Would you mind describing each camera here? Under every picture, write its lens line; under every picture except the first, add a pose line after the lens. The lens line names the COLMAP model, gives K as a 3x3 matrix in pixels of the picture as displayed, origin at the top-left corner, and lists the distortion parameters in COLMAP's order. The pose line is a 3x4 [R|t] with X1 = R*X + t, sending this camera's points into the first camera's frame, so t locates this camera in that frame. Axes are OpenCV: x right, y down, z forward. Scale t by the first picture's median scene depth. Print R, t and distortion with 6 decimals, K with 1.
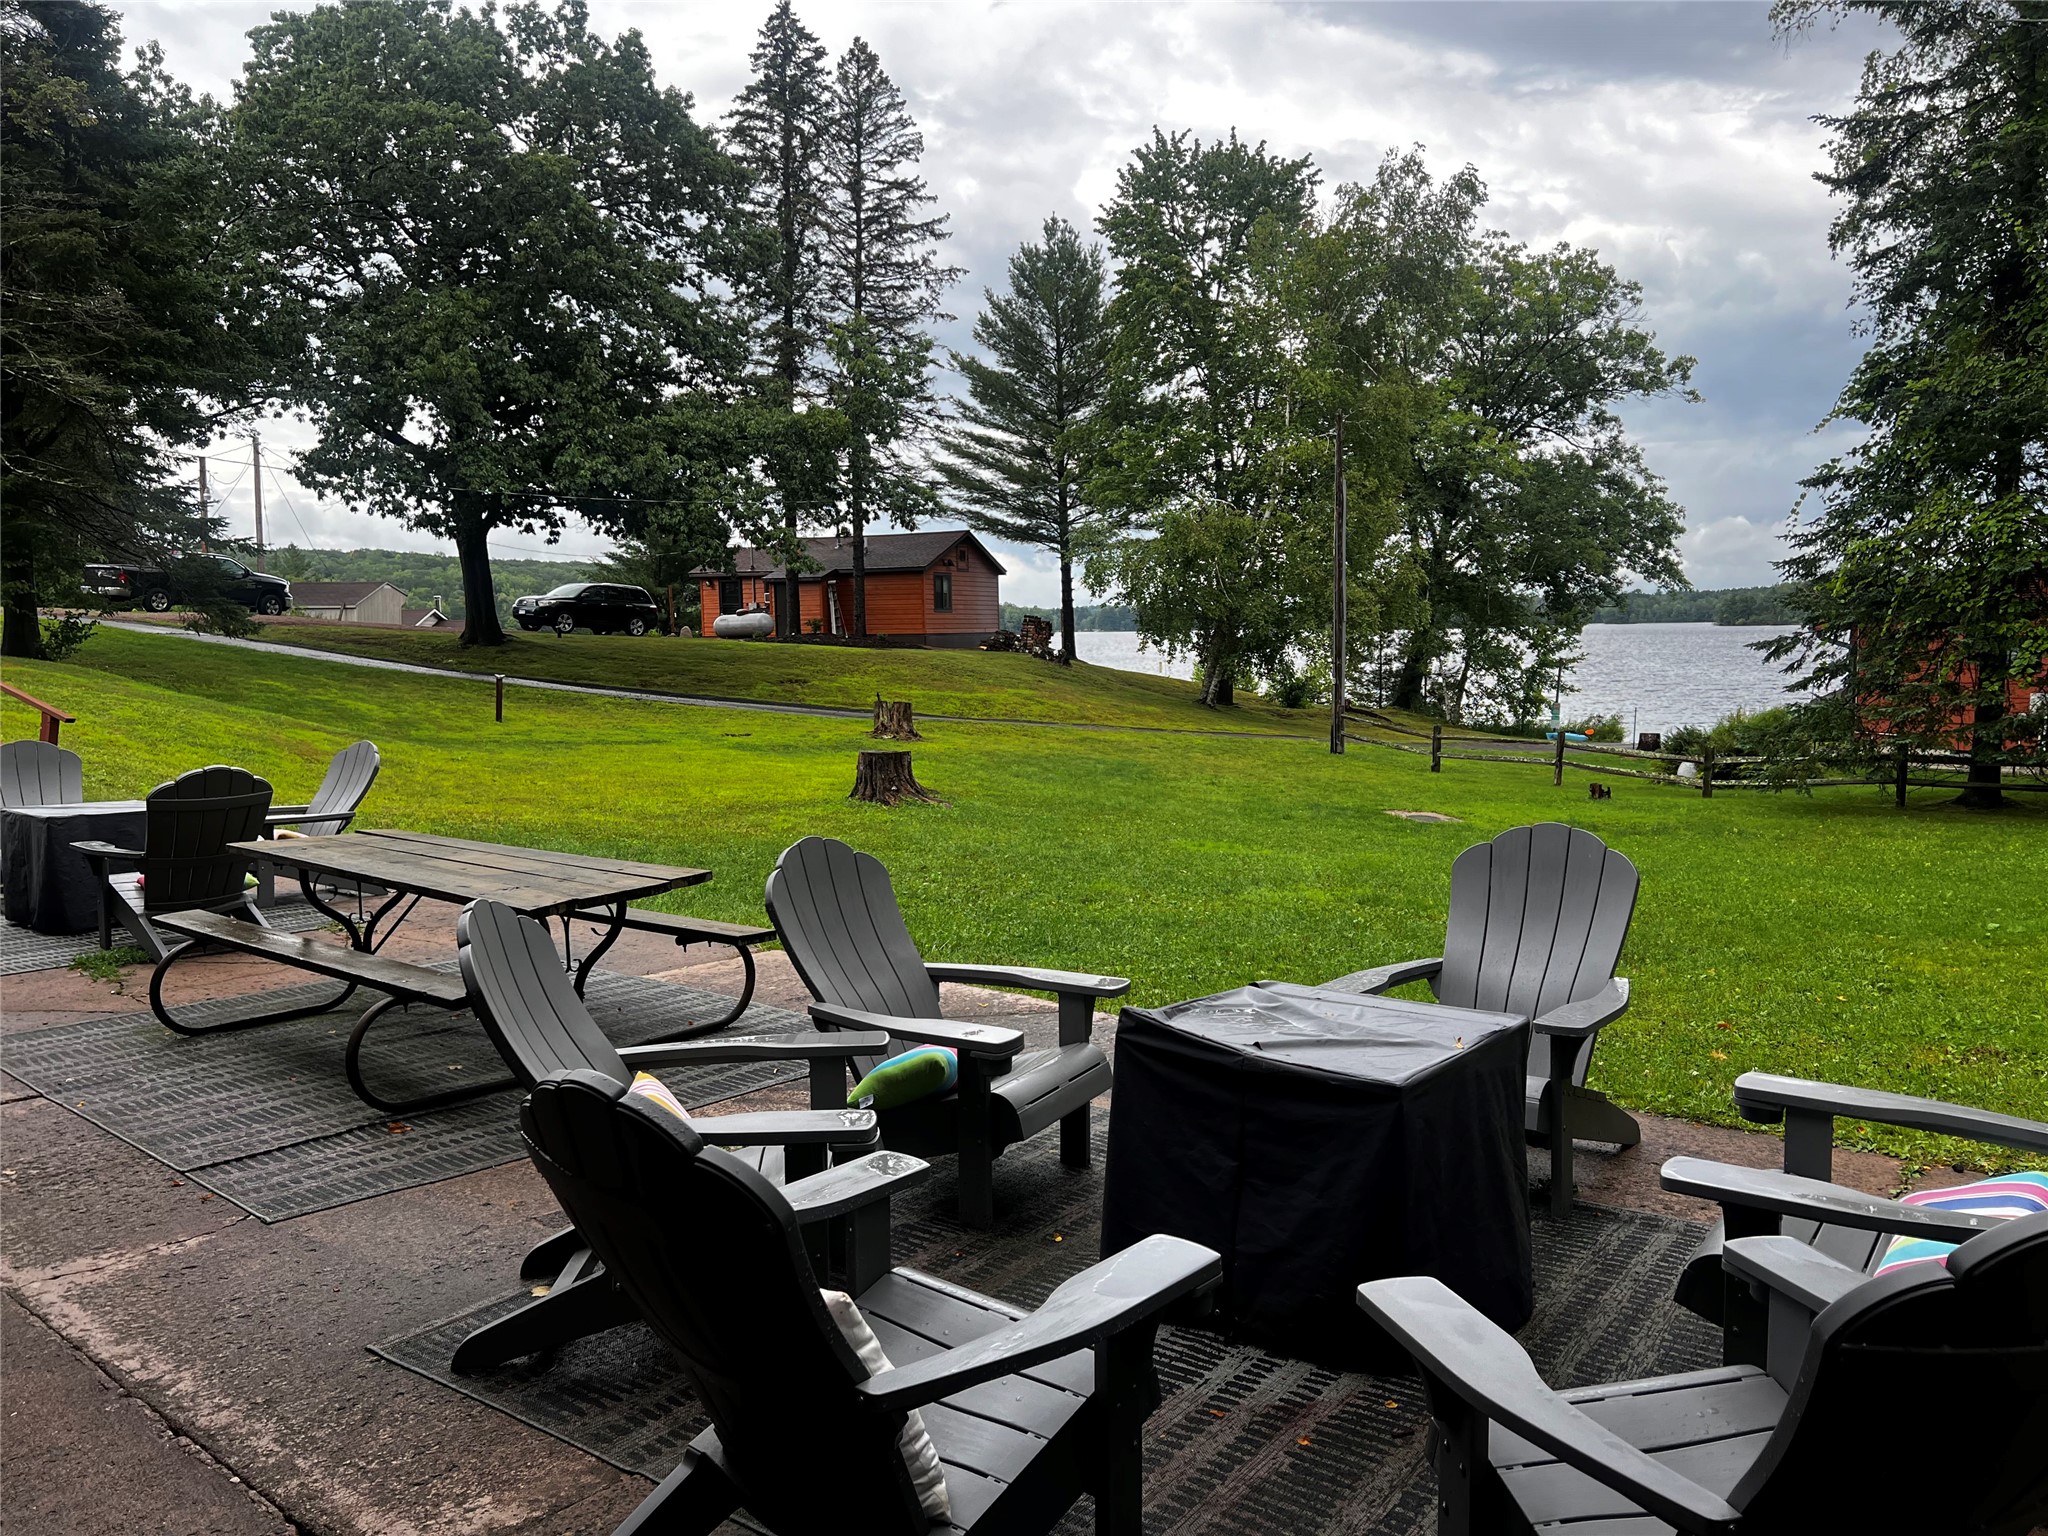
lens RADIAL K [[1544.5, 0, 1018.9], [0, 1544.5, 763.2], [0, 0, 1]] dist [0.044481, -0.038161]
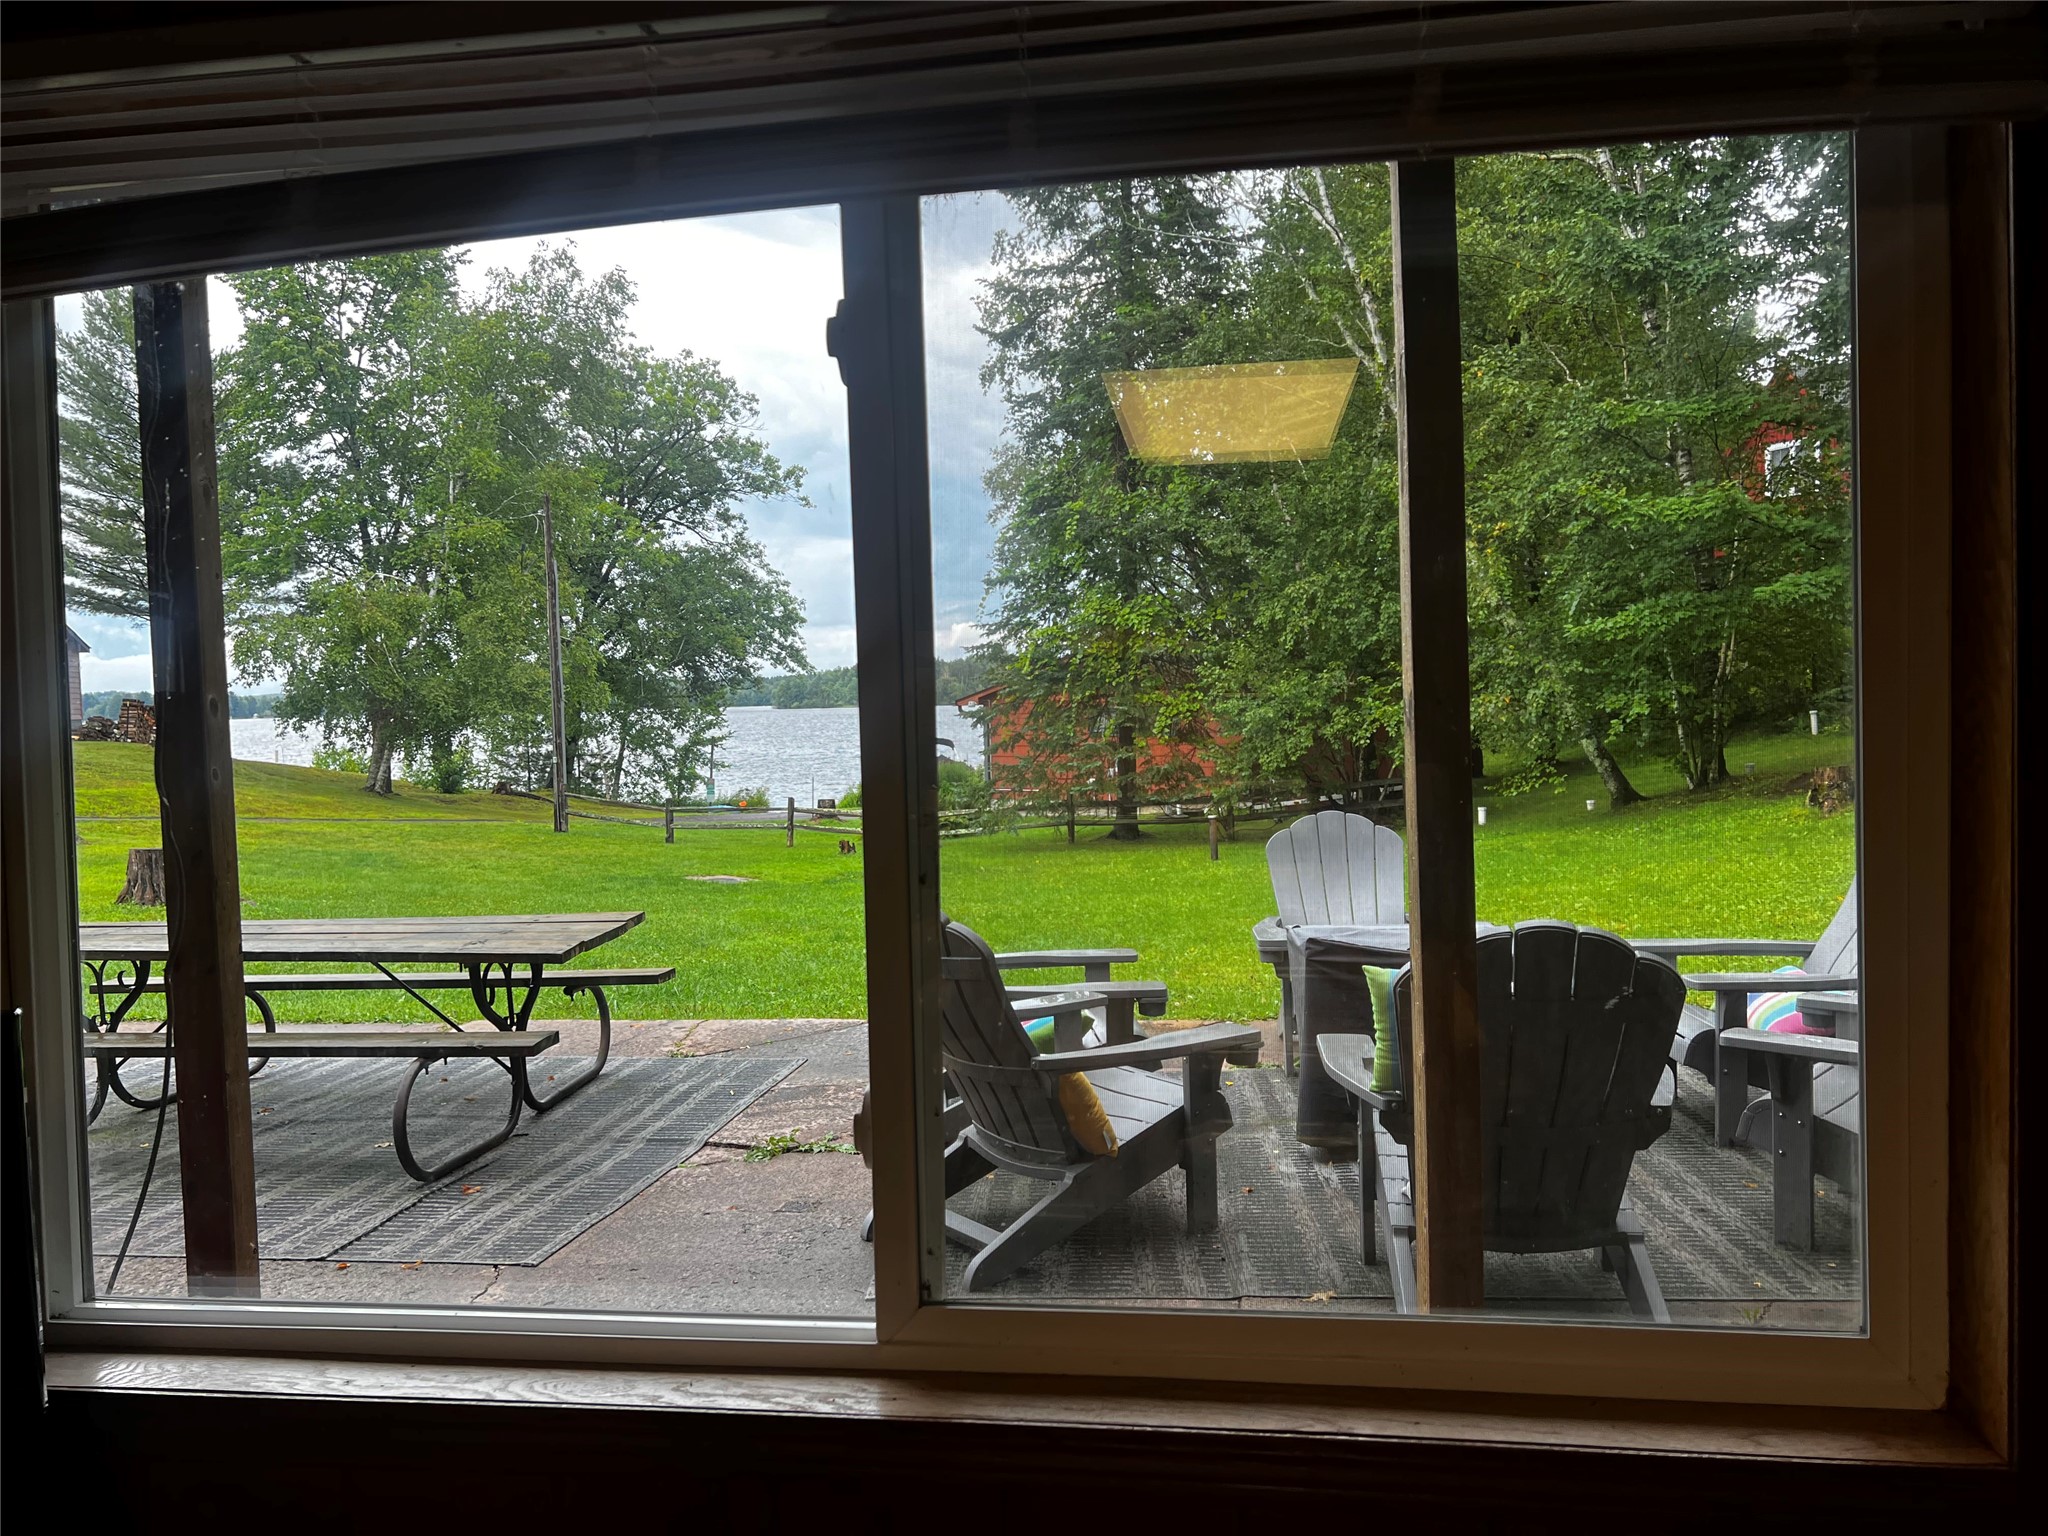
lens RADIAL K [[1544.5, 0, 1019.4], [0, 1544.5, 769.1], [0, 0, 1]] dist [0.044481, -0.038161]
pose [[0.834888, -0.032858, 0.549438, -0.063922], [0.061281, 0.997560, -0.033460, 0.003241], [-0.546998, 0.061605, 0.834864, 0.000984]]
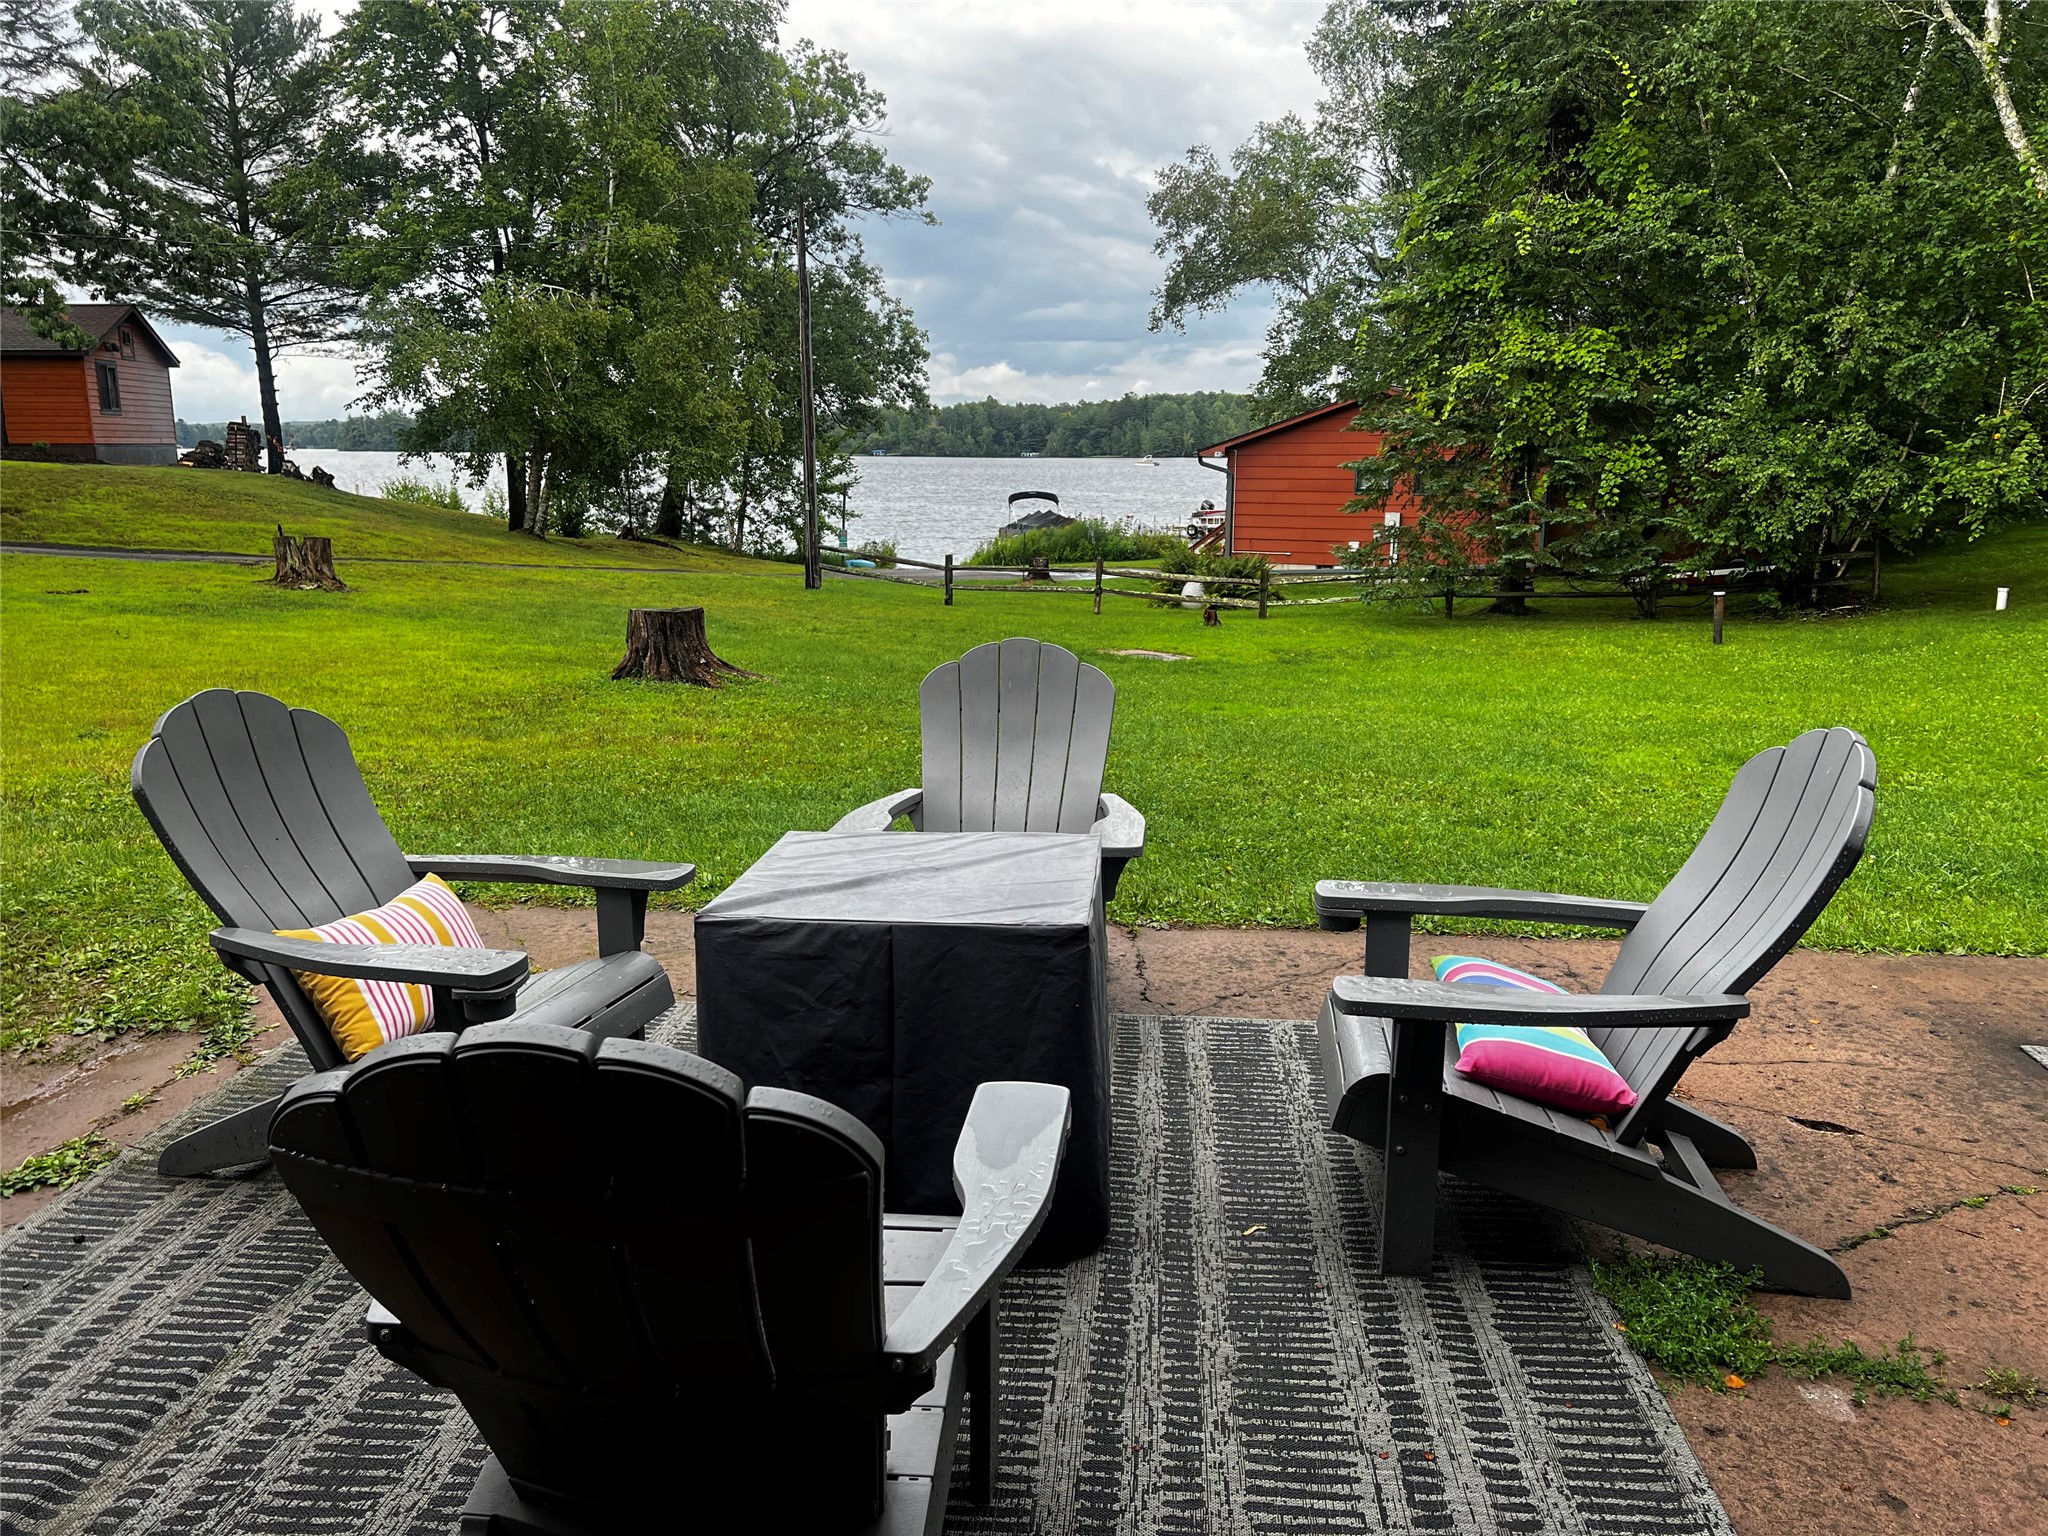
lens RADIAL K [[1544.5, 0, 1034.5], [0, 1544.5, 768.5], [0, 0, 1]] dist [0.044481, -0.038161]
pose [[0.818408, -0.101885, 0.565533, -0.137421], [0.037394, 0.991513, 0.124514, -0.006237], [-0.573420, -0.080755, 0.815272, 0.125771]]
